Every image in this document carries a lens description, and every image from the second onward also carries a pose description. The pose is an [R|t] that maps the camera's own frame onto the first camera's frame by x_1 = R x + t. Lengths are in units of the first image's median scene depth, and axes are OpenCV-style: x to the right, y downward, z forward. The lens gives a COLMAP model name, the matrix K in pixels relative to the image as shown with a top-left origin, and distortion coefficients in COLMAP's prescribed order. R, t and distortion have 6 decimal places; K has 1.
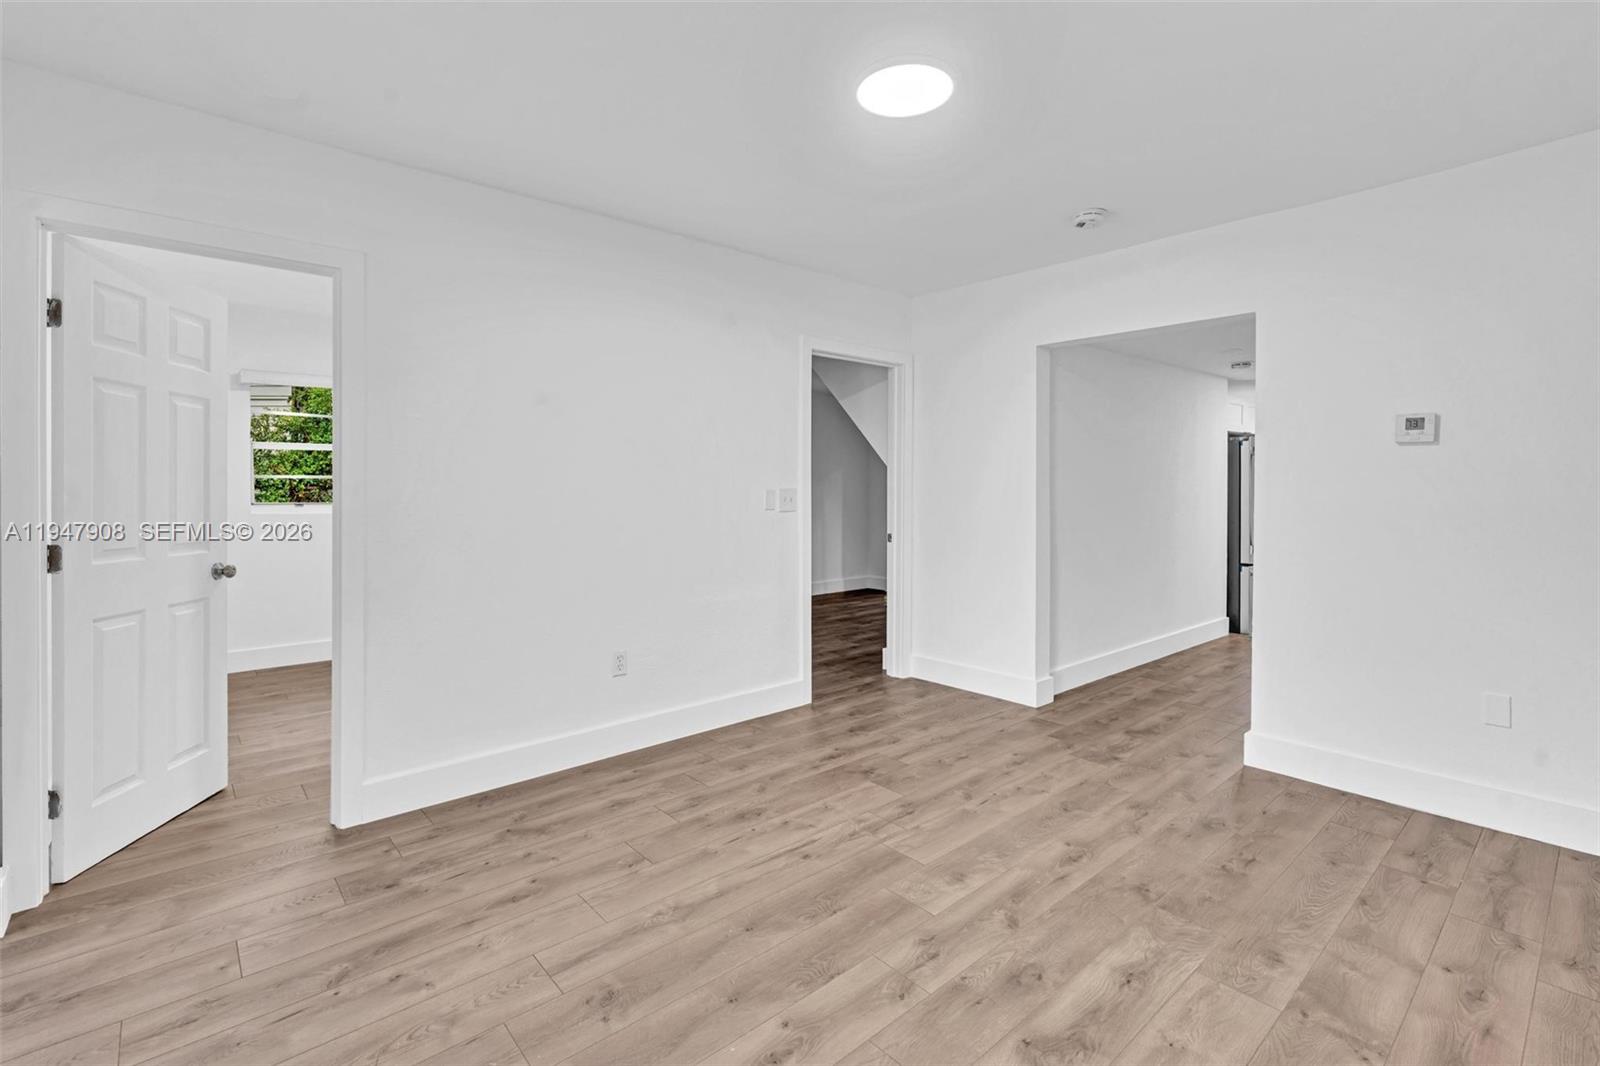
lens RADIAL K [[735.5, 0, 795.2], [0, 735.5, 500.0], [0, 0, 1]] dist [-0.006996, 0.002207]
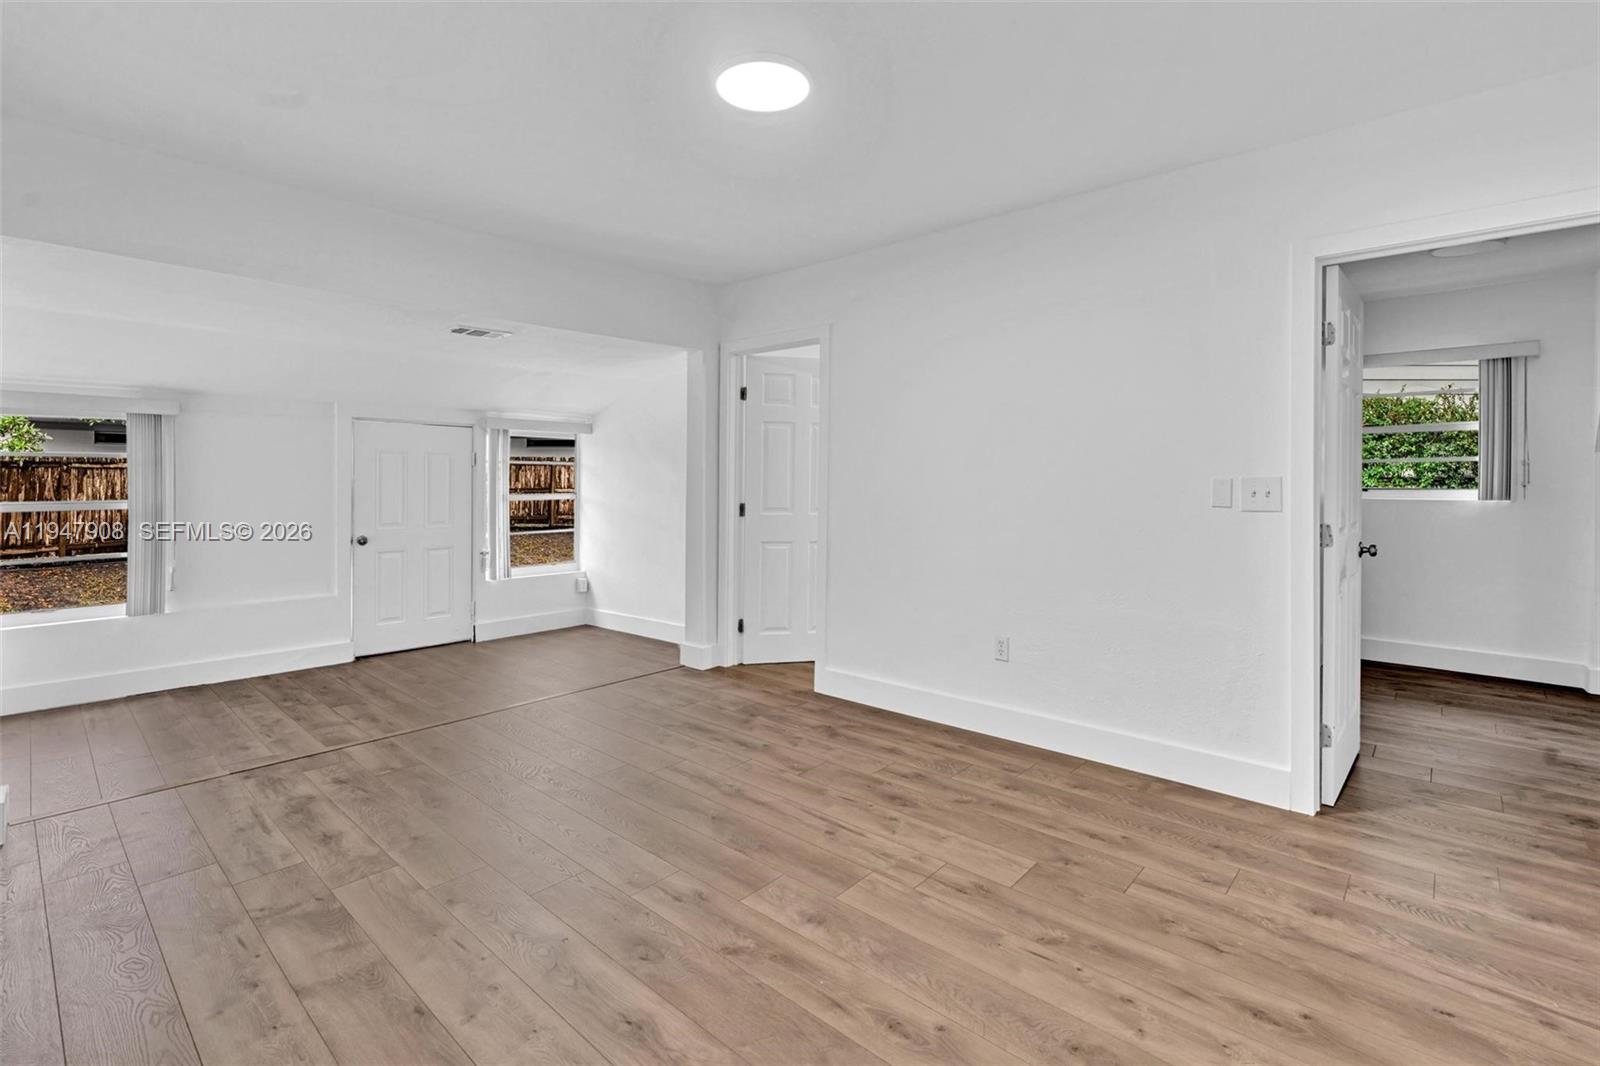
lens RADIAL K [[735.4, 0, 791.6], [0, 735.4, 483.7], [0, 0, 1]] dist [-0.004561, 0.000901]
pose [[0.113313, 0.008800, -0.993520, 0.986410], [-0.016942, 0.999832, 0.006924, -0.014166], [0.993415, 0.016048, 0.113443, 0.779680]]
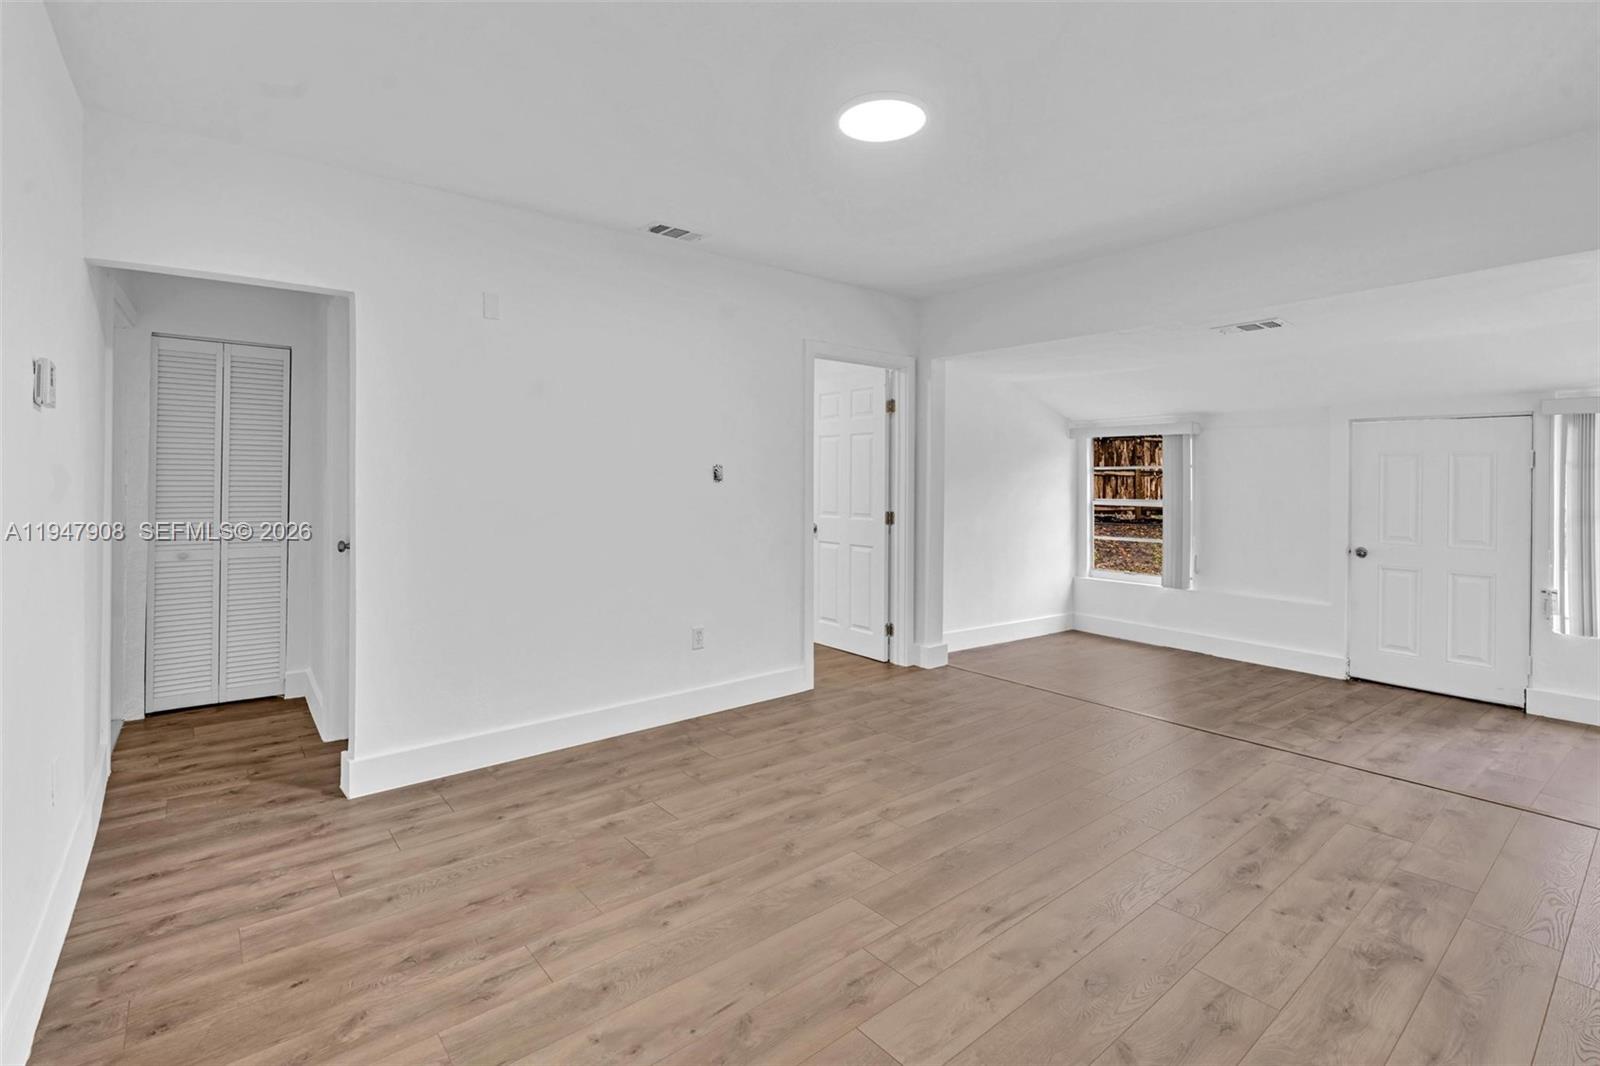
lens RADIAL K [[741.1, 0, 785.5], [0, 741.1, 473.1], [0, 0, 1]] dist [-0.007534, 0.003513]
pose [[-0.999081, -0.004446, 0.042619, 0.206056], [-0.004202, 0.999974, 0.005813, -0.029147], [-0.042644, 0.005629, -0.999074, 1.781540]]
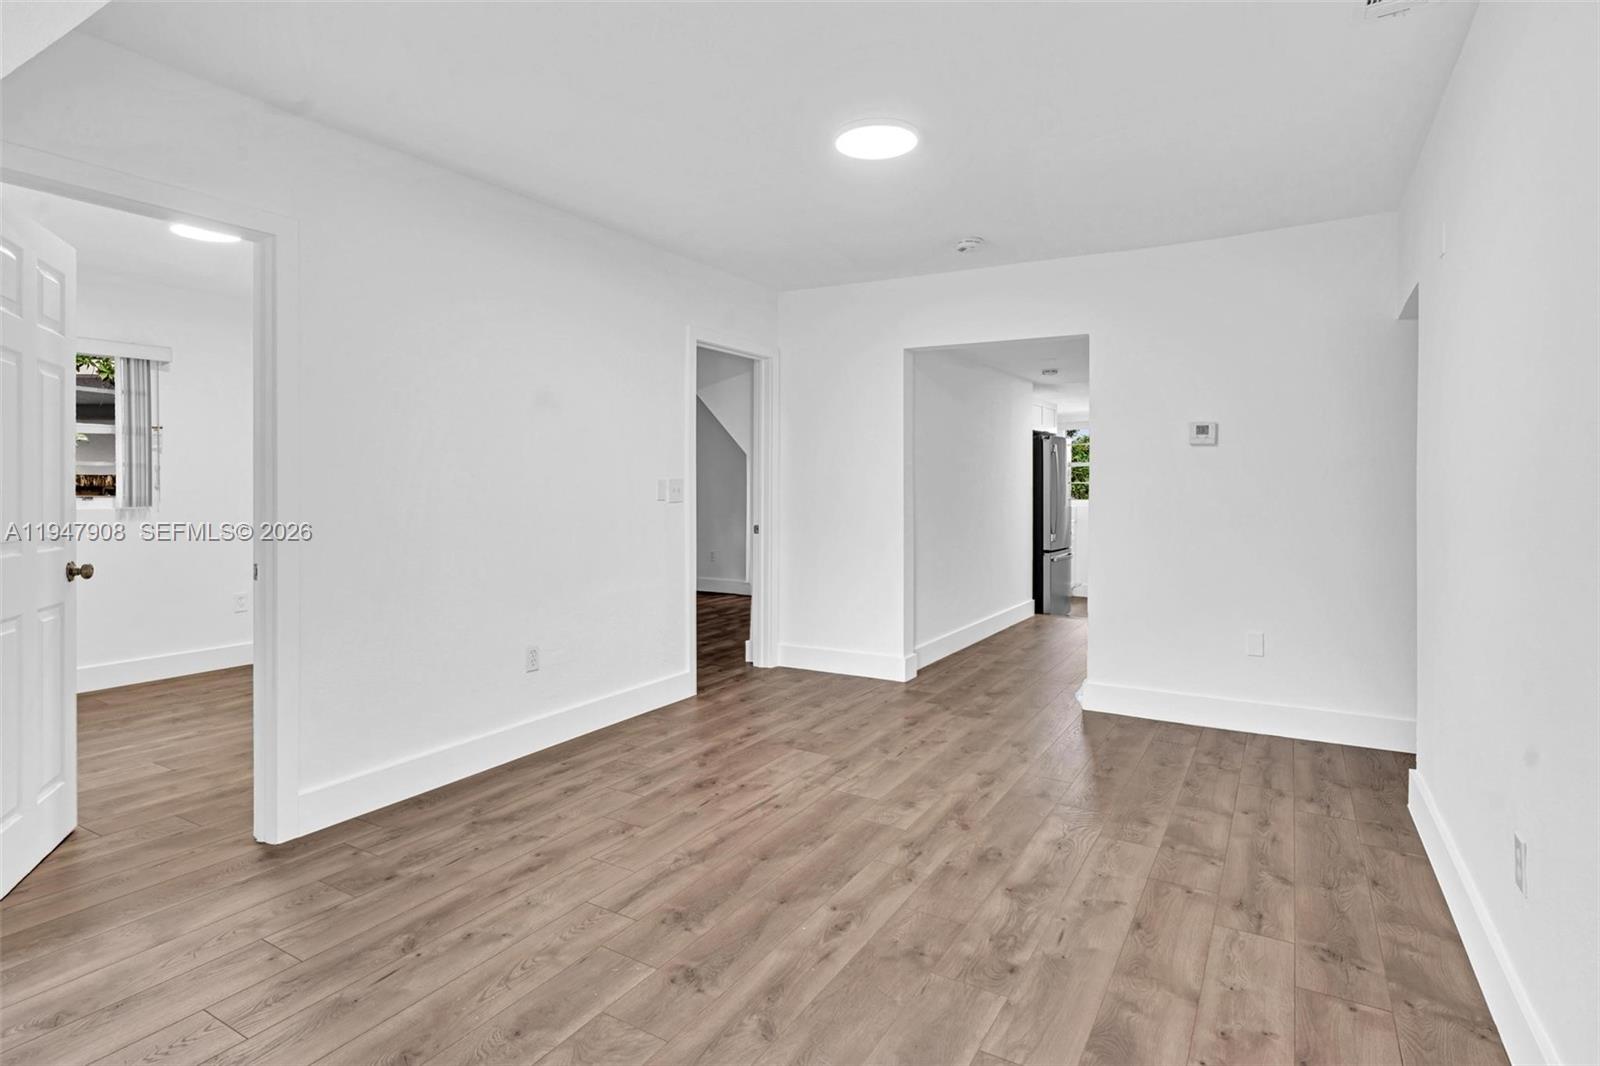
lens RADIAL K [[845.6, 0, 800.3], [0, 845.6, 495.9], [0, 0, 1]] dist [-0.008376, 0.002394]
pose [[0.948887, -0.001870, 0.315611, -0.337836], [0.002823, 0.999993, -0.002561, 0.016649], [-0.315604, 0.003321, 0.948885, -0.217542]]
